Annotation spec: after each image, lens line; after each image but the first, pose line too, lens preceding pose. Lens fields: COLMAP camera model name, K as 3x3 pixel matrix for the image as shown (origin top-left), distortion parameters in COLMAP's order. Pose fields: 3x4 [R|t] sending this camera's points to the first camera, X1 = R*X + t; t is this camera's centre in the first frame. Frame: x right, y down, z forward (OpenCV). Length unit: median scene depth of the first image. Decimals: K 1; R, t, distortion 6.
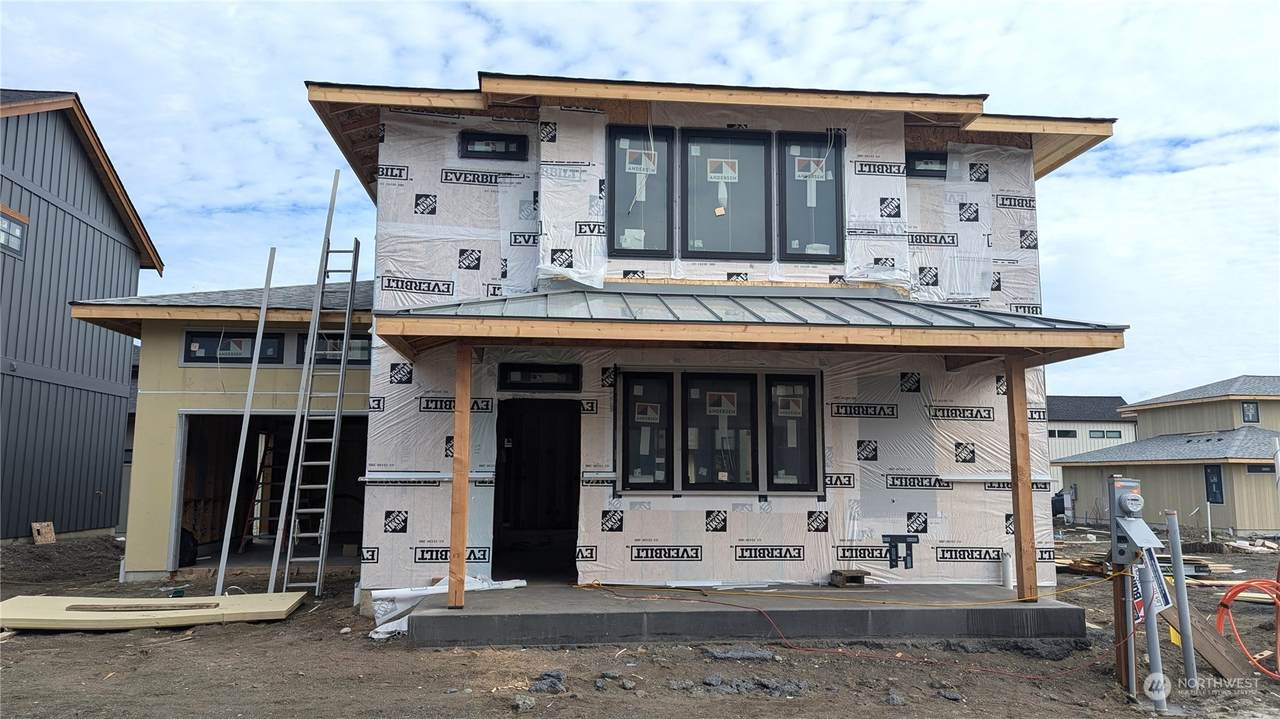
lens RADIAL K [[908.3, 0, 640.0], [0, 908.3, 359.5], [0, 0, 1]] dist [0.097102, -0.119301]
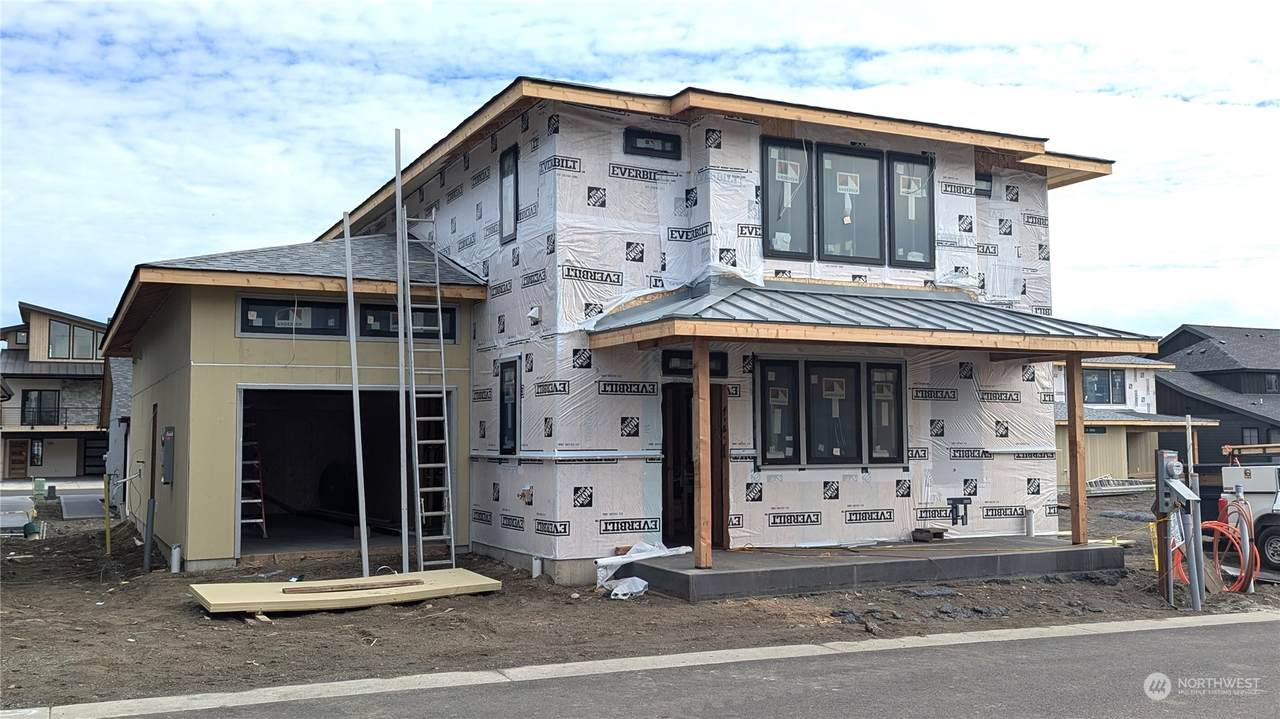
lens RADIAL K [[1152.7, 0, 640.0], [0, 1152.7, 359.5], [0, 0, 1]] dist [0.139993, -0.296859]
pose [[0.934829, 0.015248, 0.354770, -0.657997], [-0.036144, 0.997975, 0.052348, -0.054906], [-0.353253, -0.061759, 0.933487, -0.267783]]
